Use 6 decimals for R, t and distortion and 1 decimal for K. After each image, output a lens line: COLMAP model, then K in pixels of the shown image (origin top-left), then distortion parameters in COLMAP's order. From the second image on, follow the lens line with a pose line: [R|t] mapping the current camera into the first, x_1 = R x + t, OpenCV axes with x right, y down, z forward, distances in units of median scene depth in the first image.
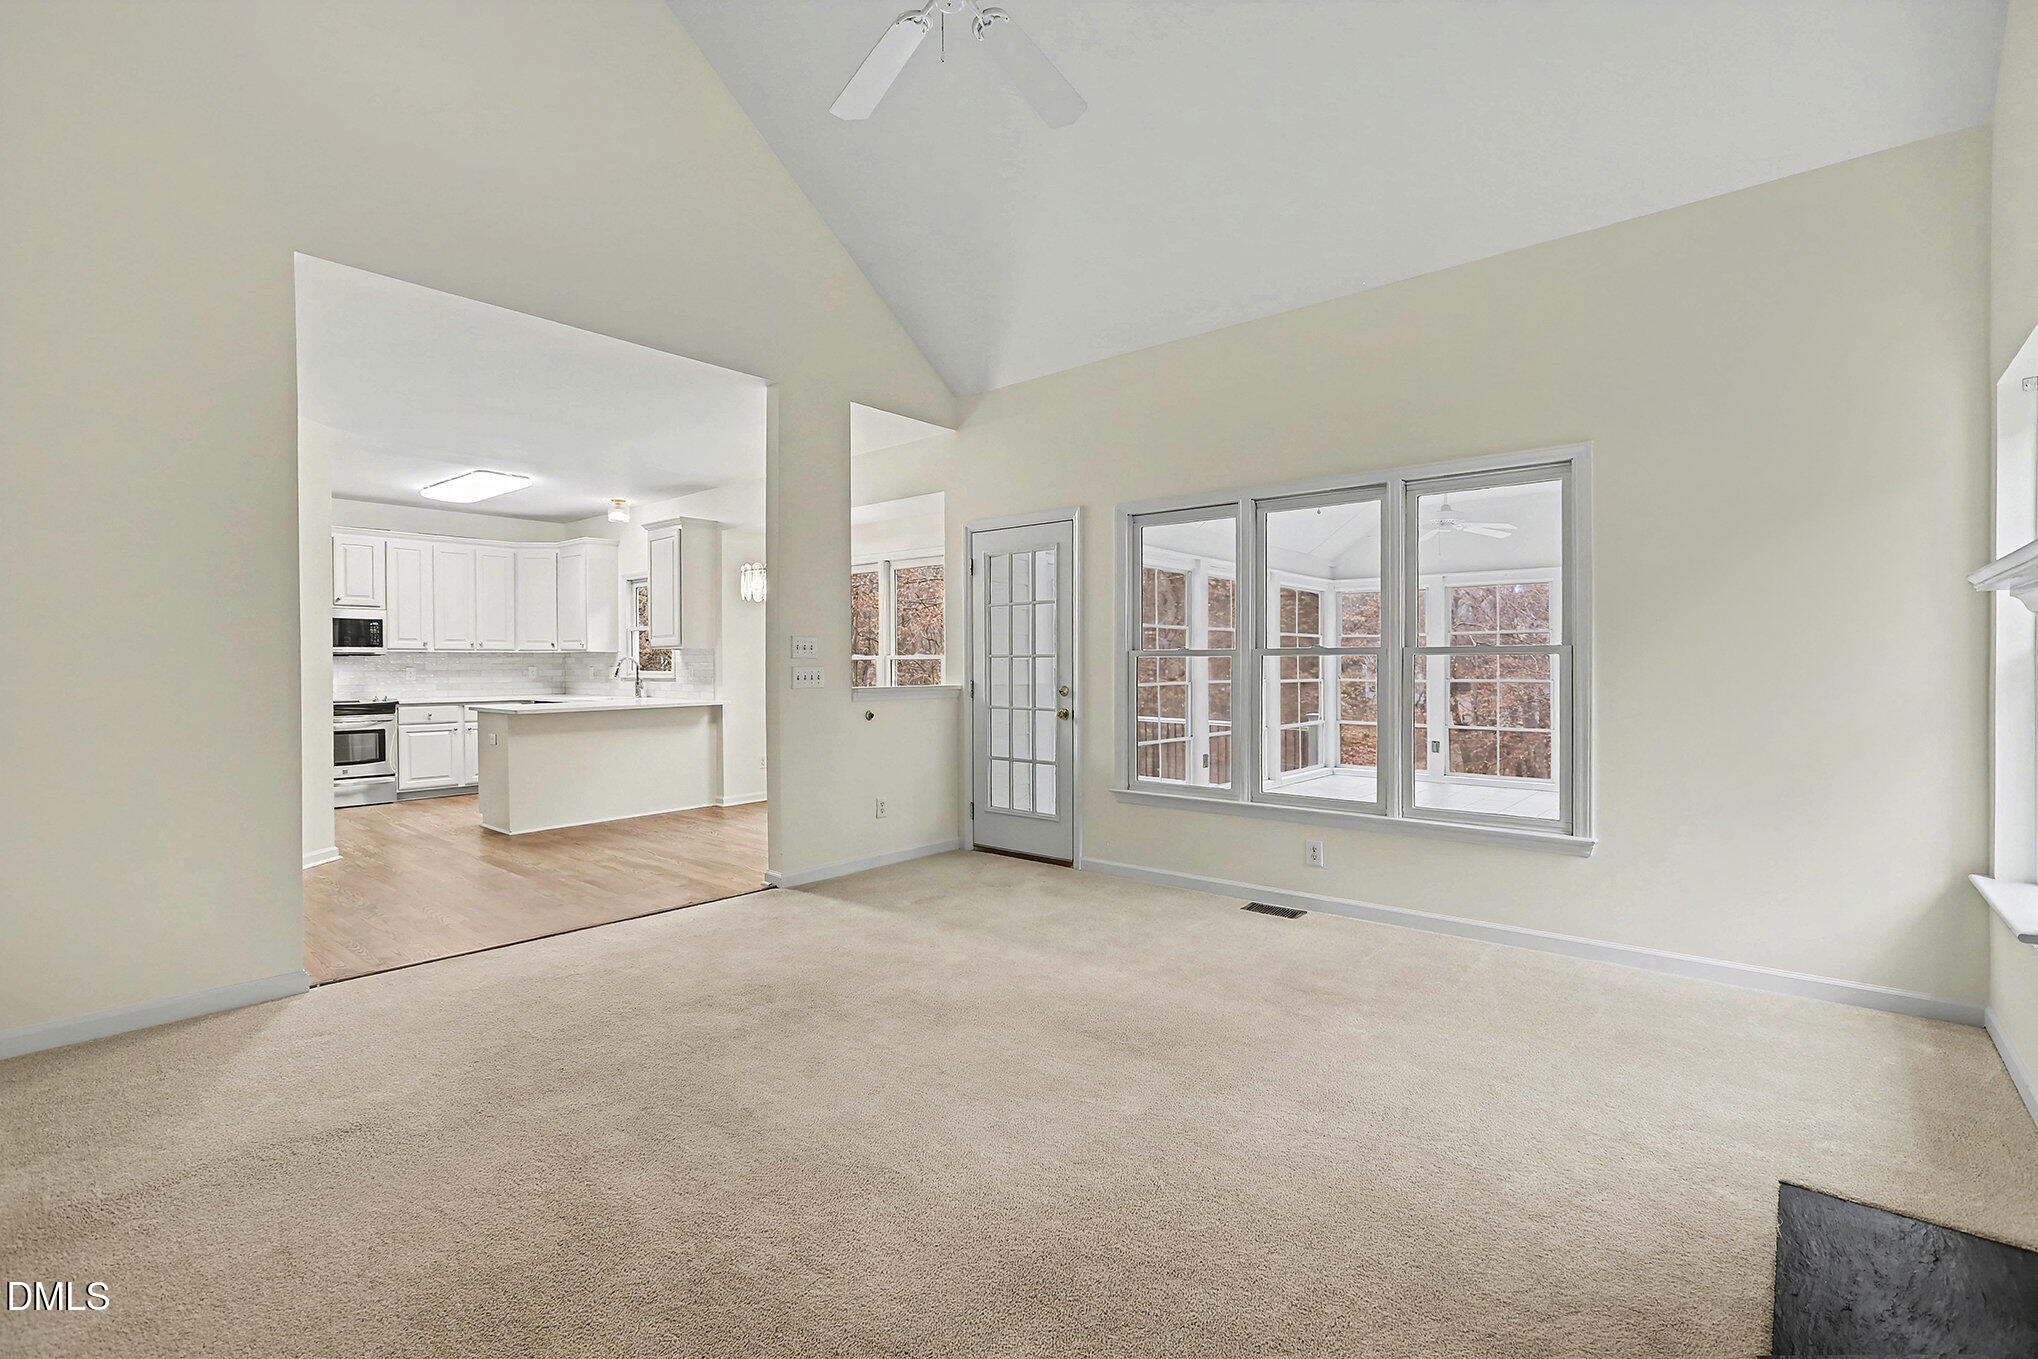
lens RADIAL K [[907.8, 0, 1018.9], [0, 907.8, 680.4], [0, 0, 1]] dist [-0.000446, 0.003222]
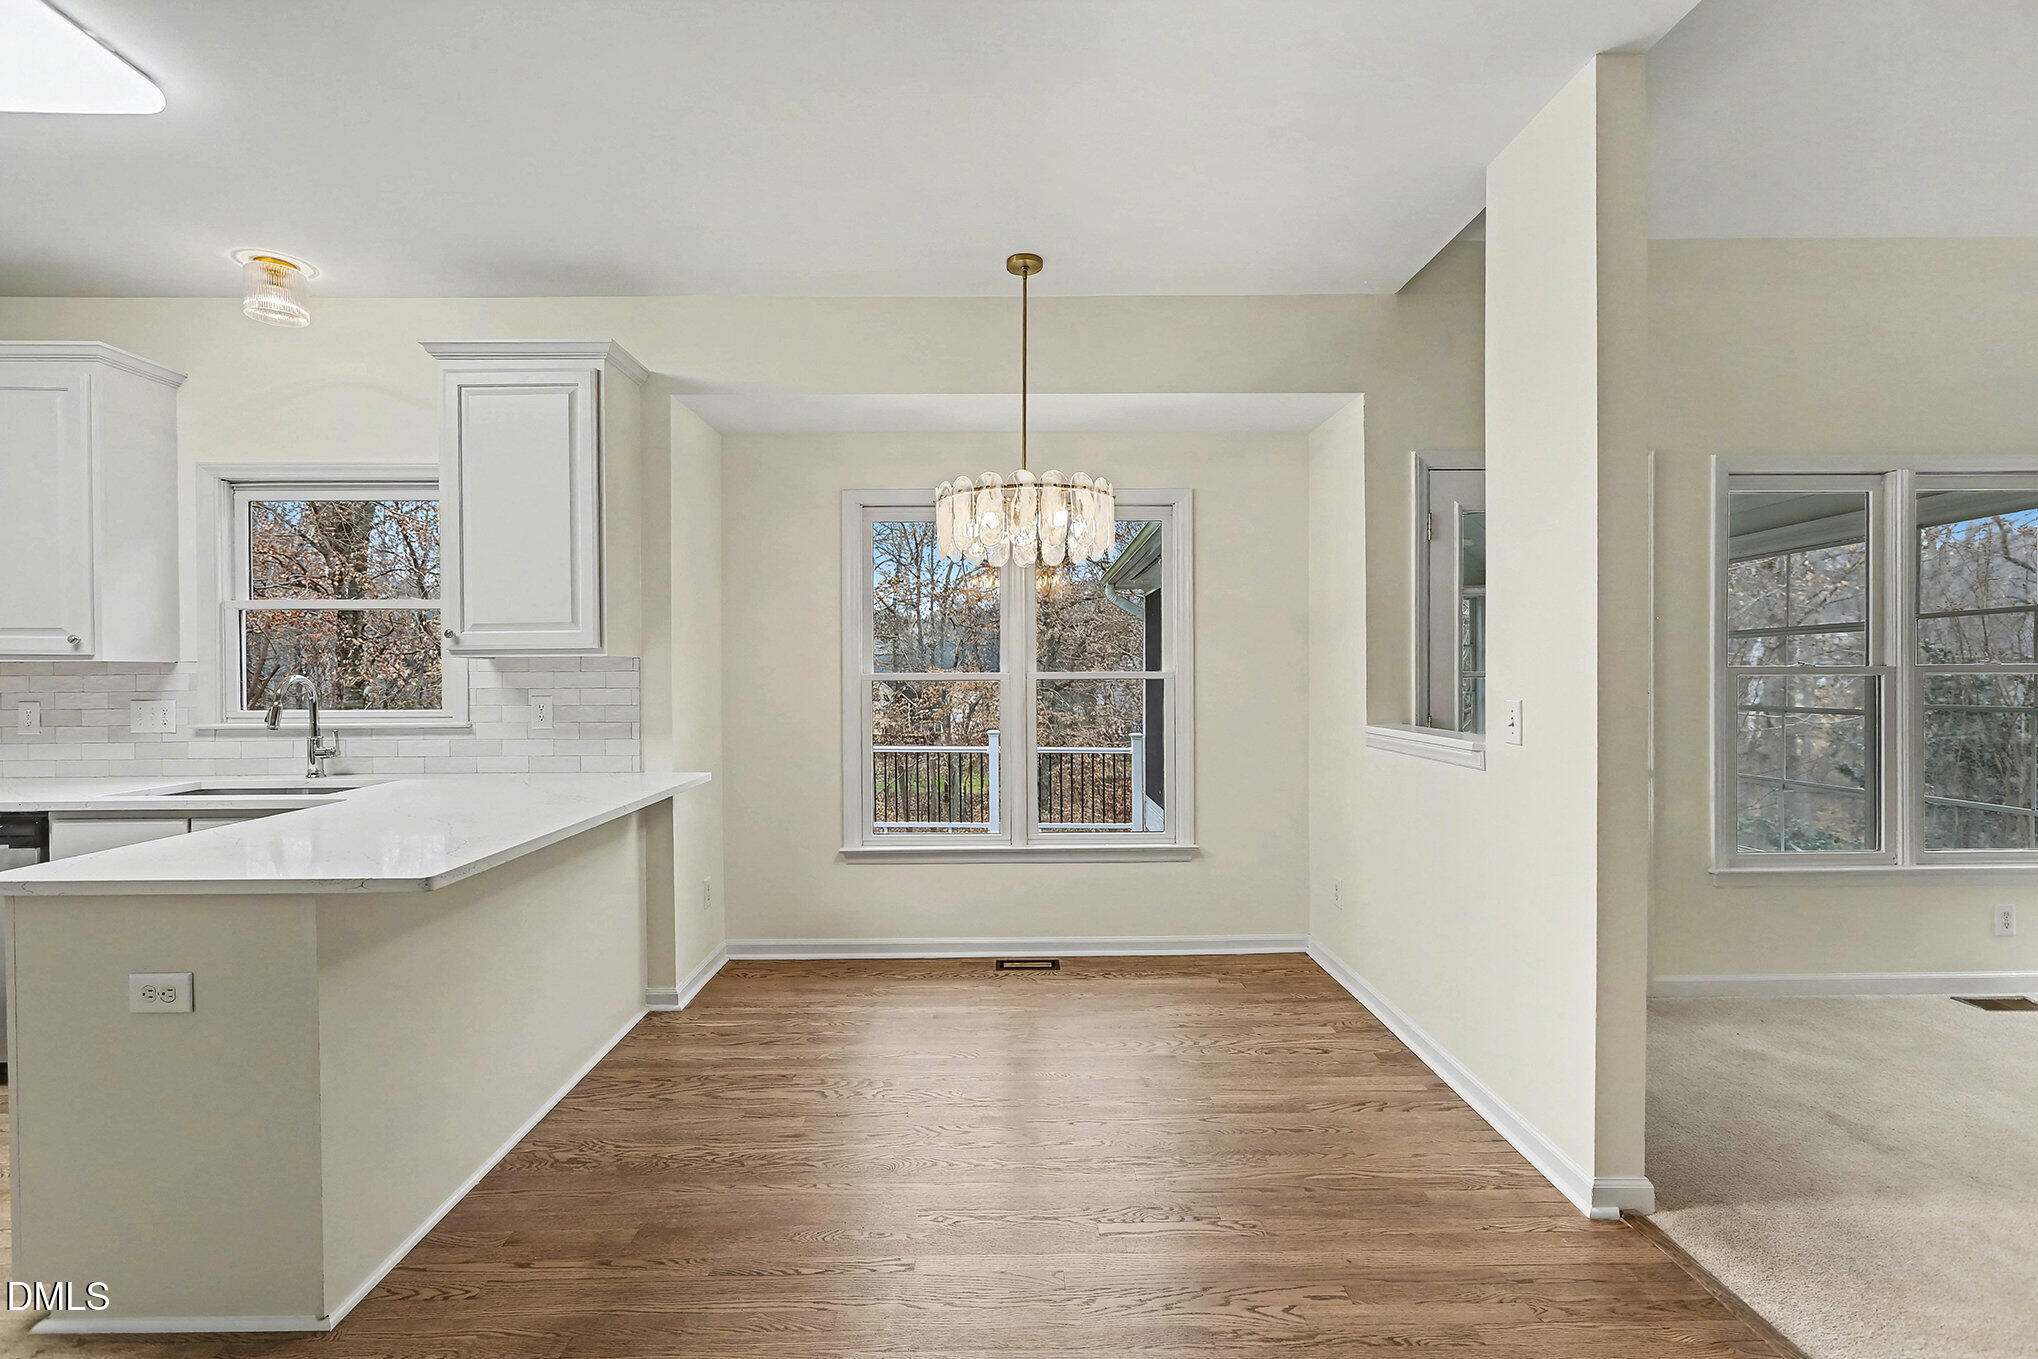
lens RADIAL K [[907.8, 0, 1012.9], [0, 907.8, 680.6], [0, 0, 1]] dist [-0.000446, 0.003222]
pose [[0.752662, -0.008428, 0.658353, -0.470046], [0.014958, 0.999879, -0.004300, -0.018011], [-0.658237, 0.013084, 0.752697, 0.520136]]
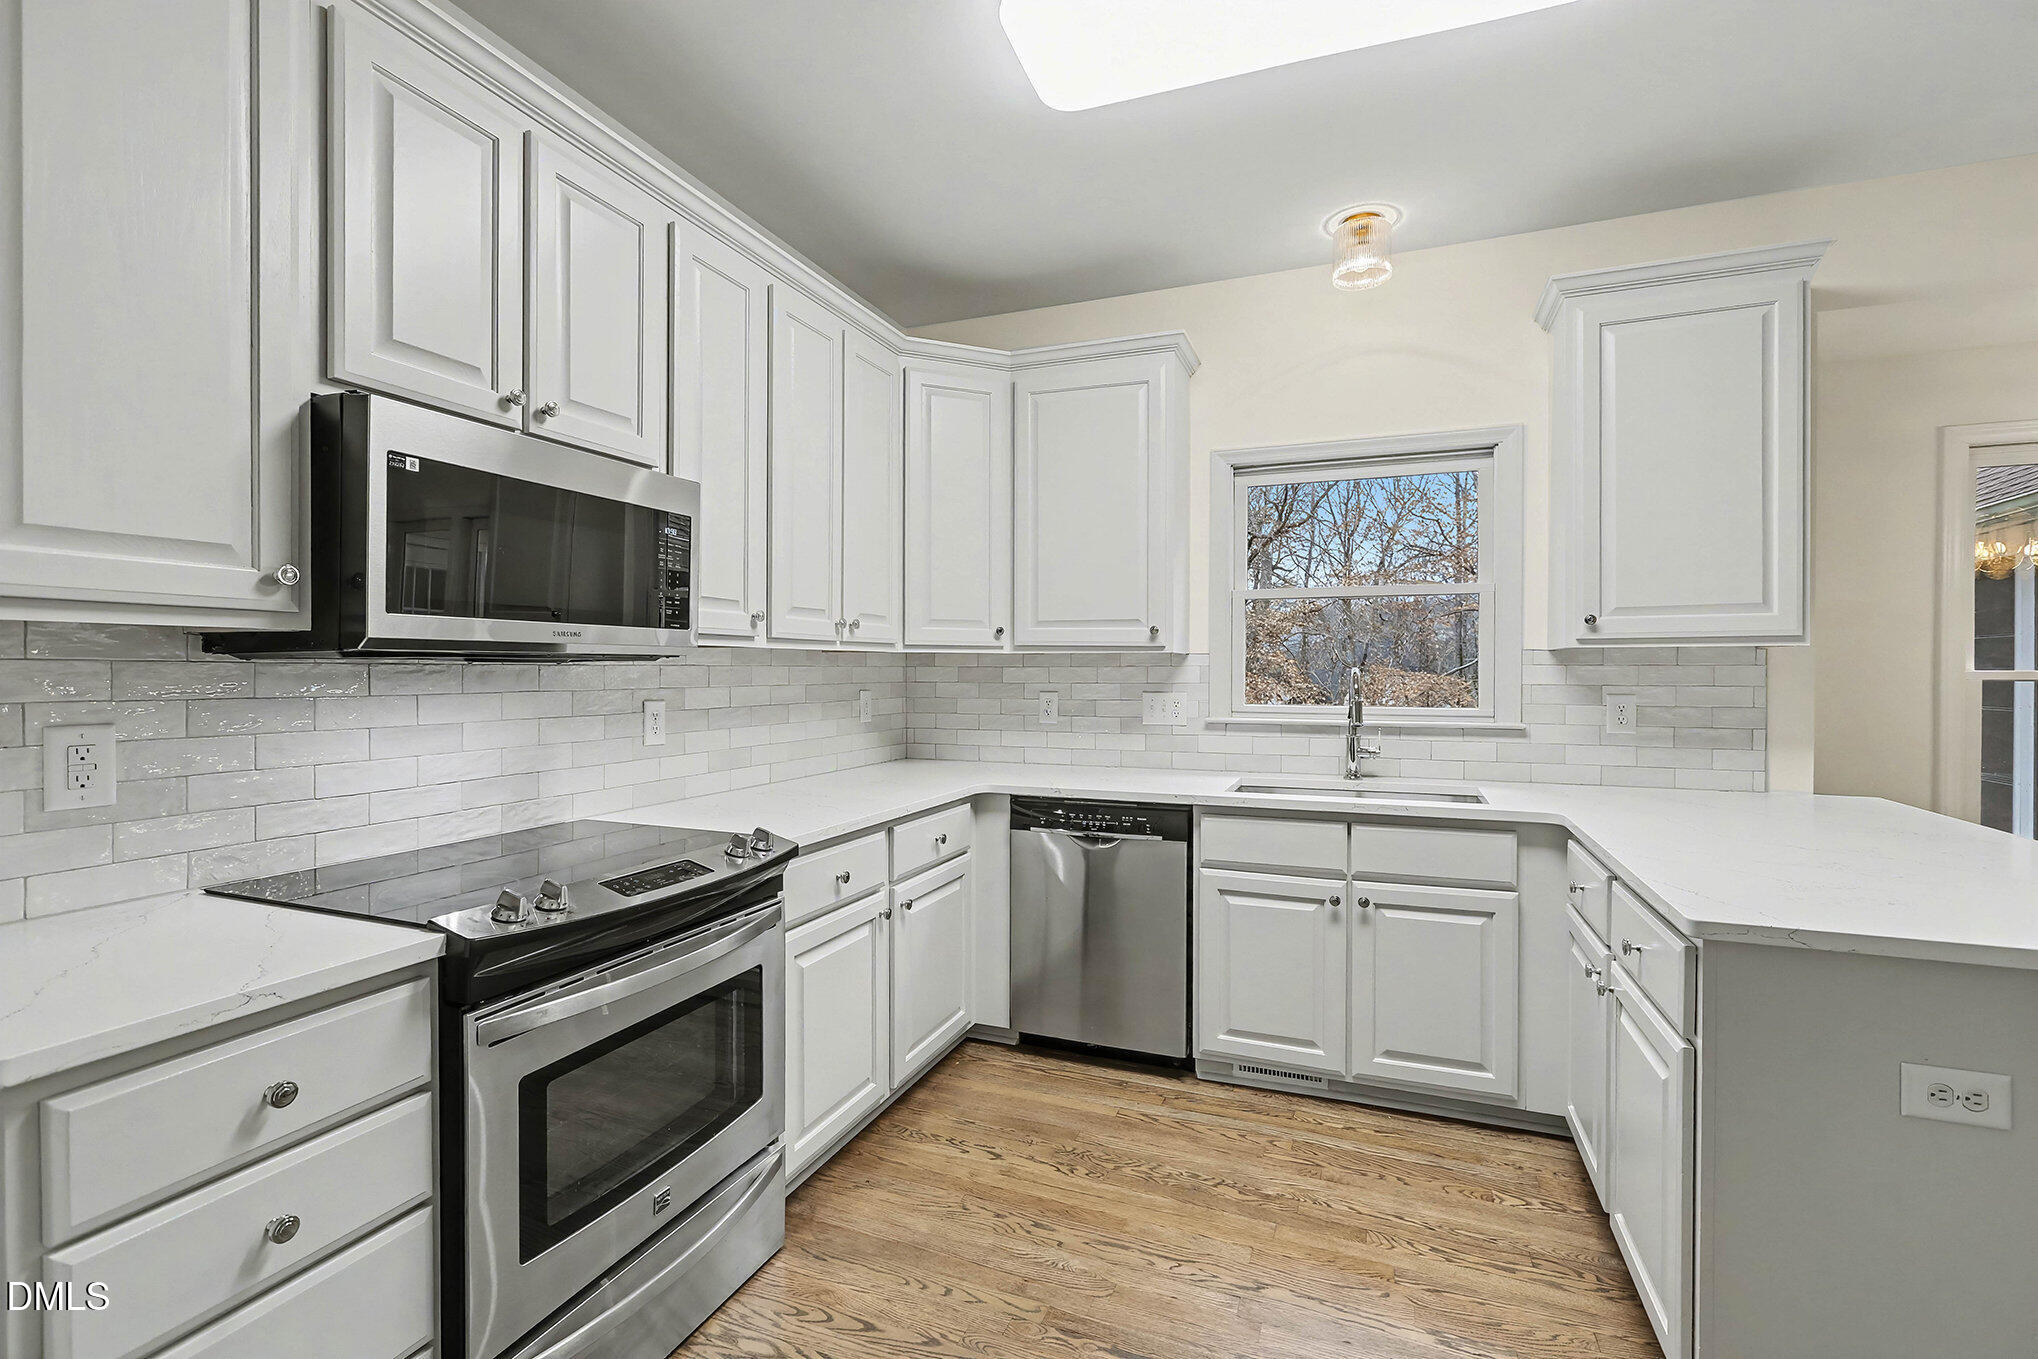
lens RADIAL K [[907.8, 0, 1018.5], [0, 907.8, 669.3], [0, 0, 1]] dist [-0.000446, 0.003222]
pose [[0.941404, 0.004014, 0.337257, -0.698759], [0.002269, 0.999831, -0.018232, -0.019758], [-0.337274, 0.017929, 0.941236, 0.730556]]
